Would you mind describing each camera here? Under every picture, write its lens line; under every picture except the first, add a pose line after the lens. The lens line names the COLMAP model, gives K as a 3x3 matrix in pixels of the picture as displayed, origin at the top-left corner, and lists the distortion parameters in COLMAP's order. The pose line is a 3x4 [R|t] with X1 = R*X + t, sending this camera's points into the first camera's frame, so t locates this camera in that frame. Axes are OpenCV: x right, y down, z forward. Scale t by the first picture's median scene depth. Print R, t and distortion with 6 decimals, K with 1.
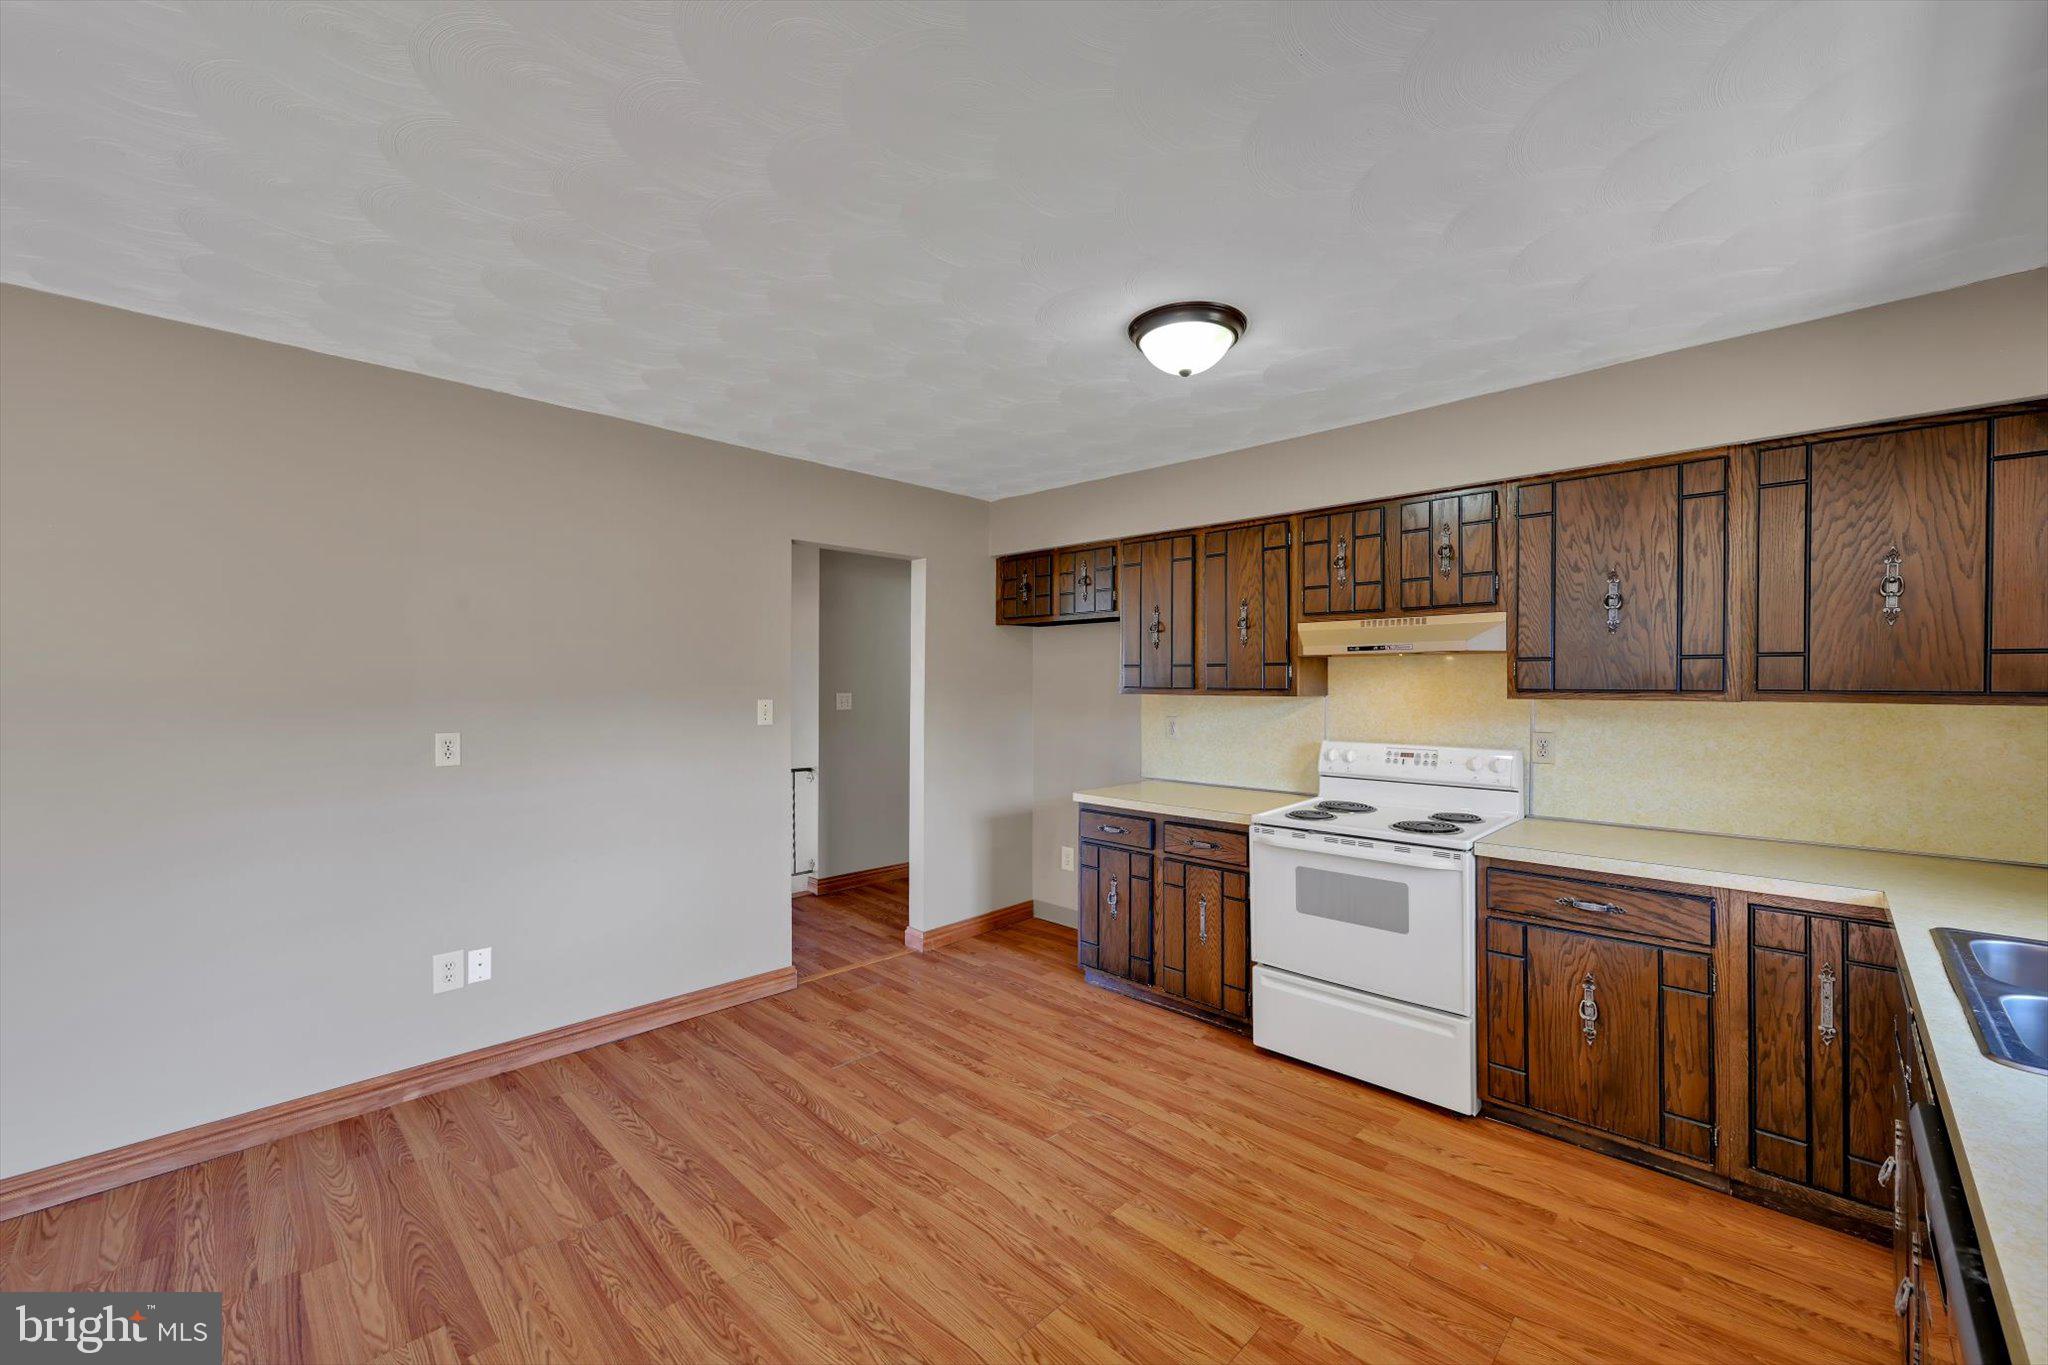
lens RADIAL K [[748.9, 0, 1079.9], [0, 748.9, 683.3], [0, 0, 1]] dist [0.001833, 0.000113]
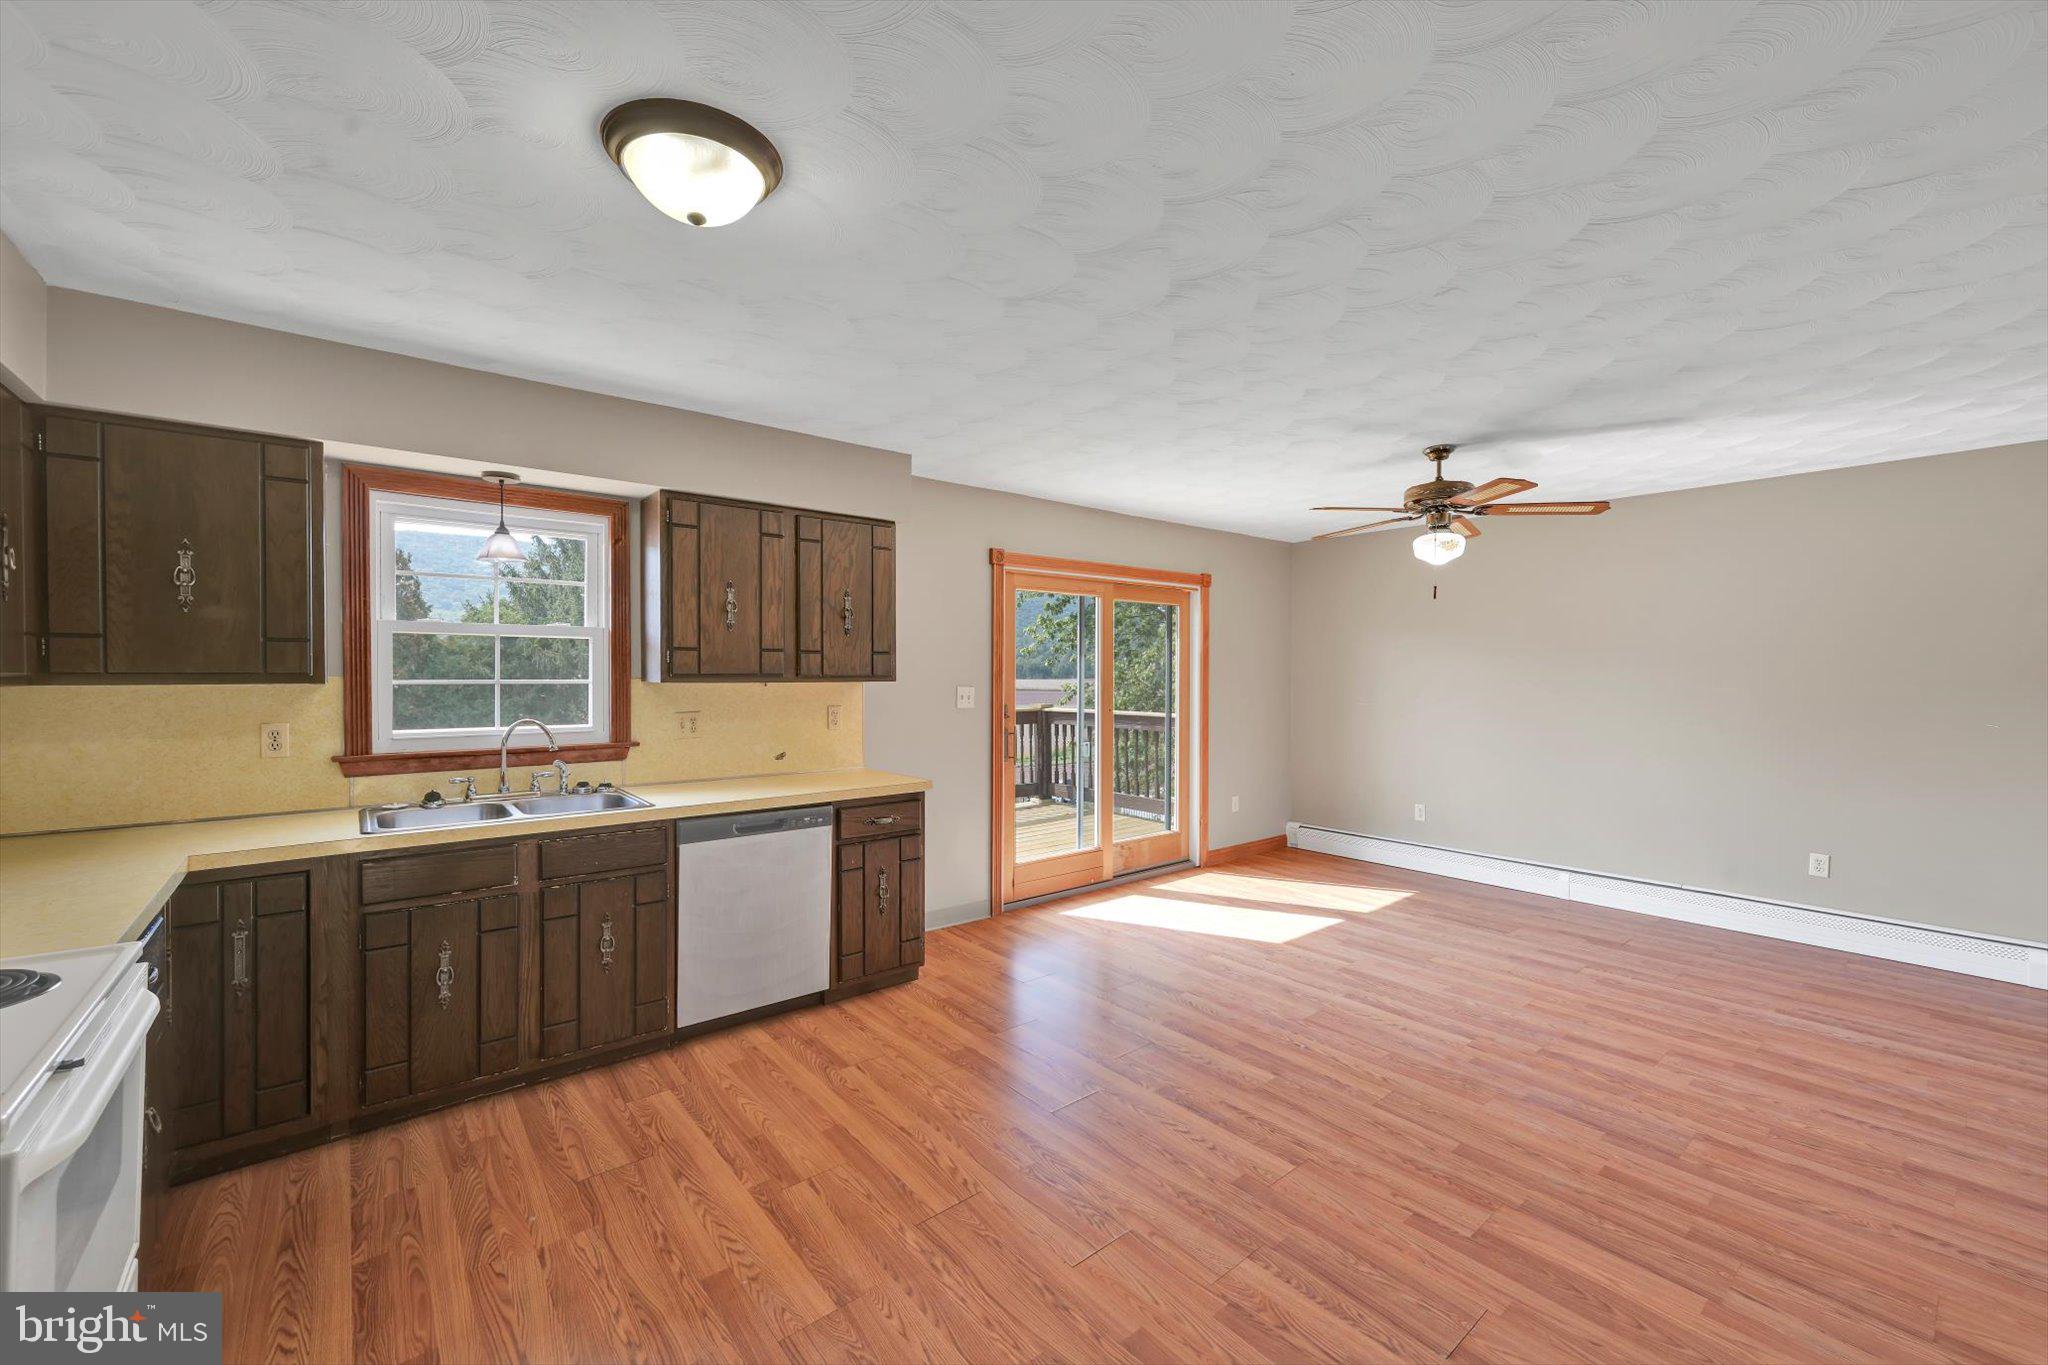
lens RADIAL K [[907.1, 0, 1059.9], [0, 907.1, 675.8], [0, 0, 1]] dist [0.000915, -0.000380]
pose [[-0.989058, -0.004671, 0.147454, -0.264178], [-0.003015, 0.999930, 0.011455, -0.002563], [-0.147497, 0.010885, -0.989003, 1.483465]]
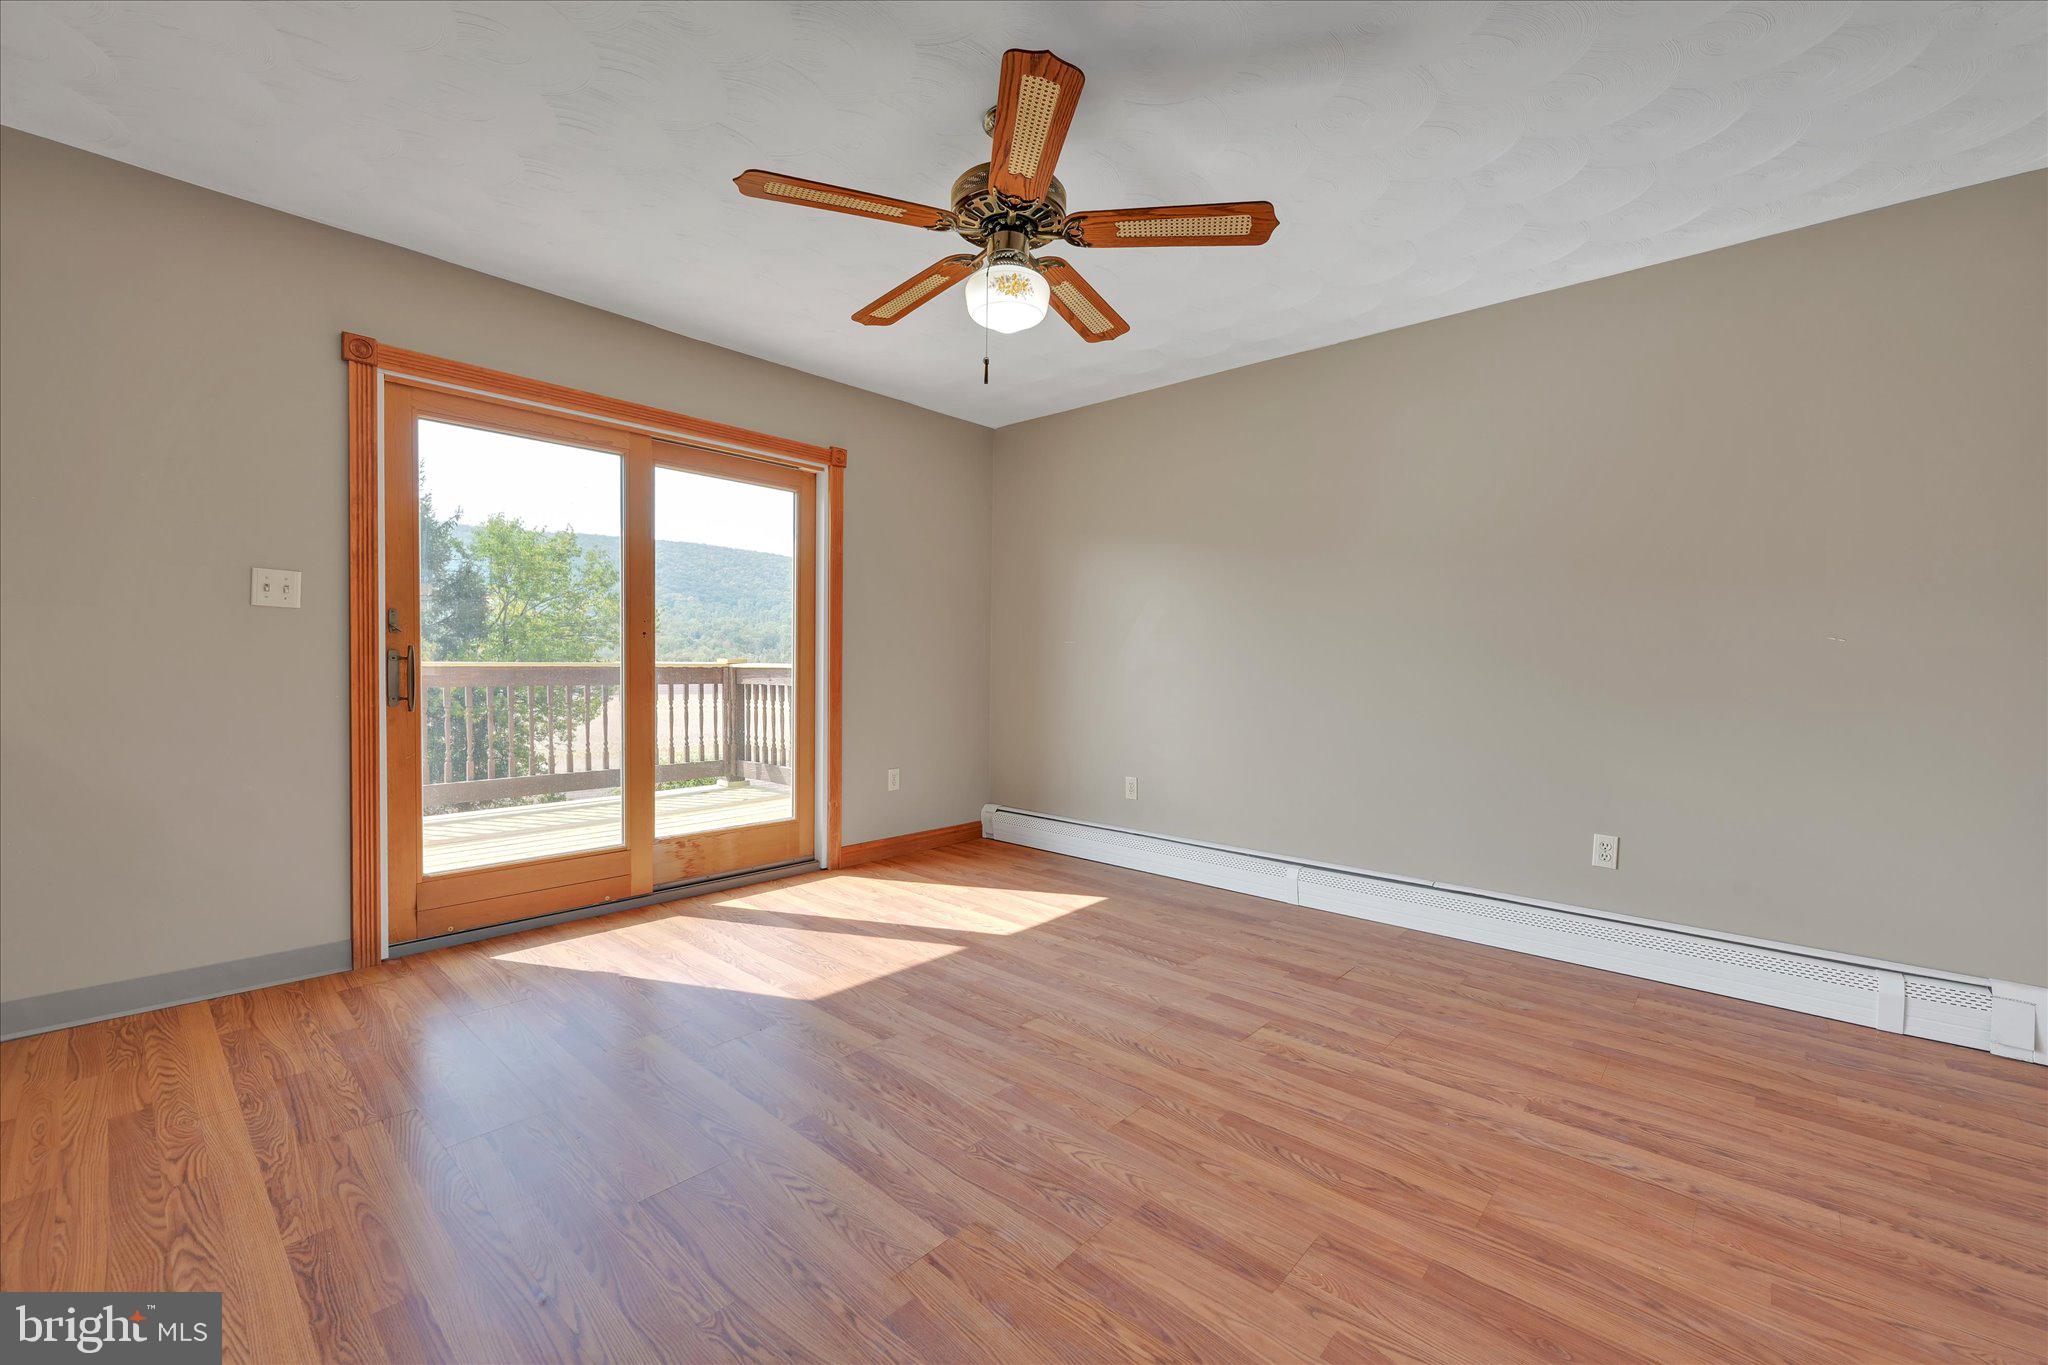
lens RADIAL K [[835.9, 0, 1147.9], [0, 835.9, 691.8], [0, 0, 1]] dist [-0.000804, -0.000077]
pose [[-0.999406, -0.017496, -0.029699, -0.739949], [-0.018268, 0.999497, 0.025934, 0.128551], [0.029230, 0.026461, -0.999222, 0.739750]]
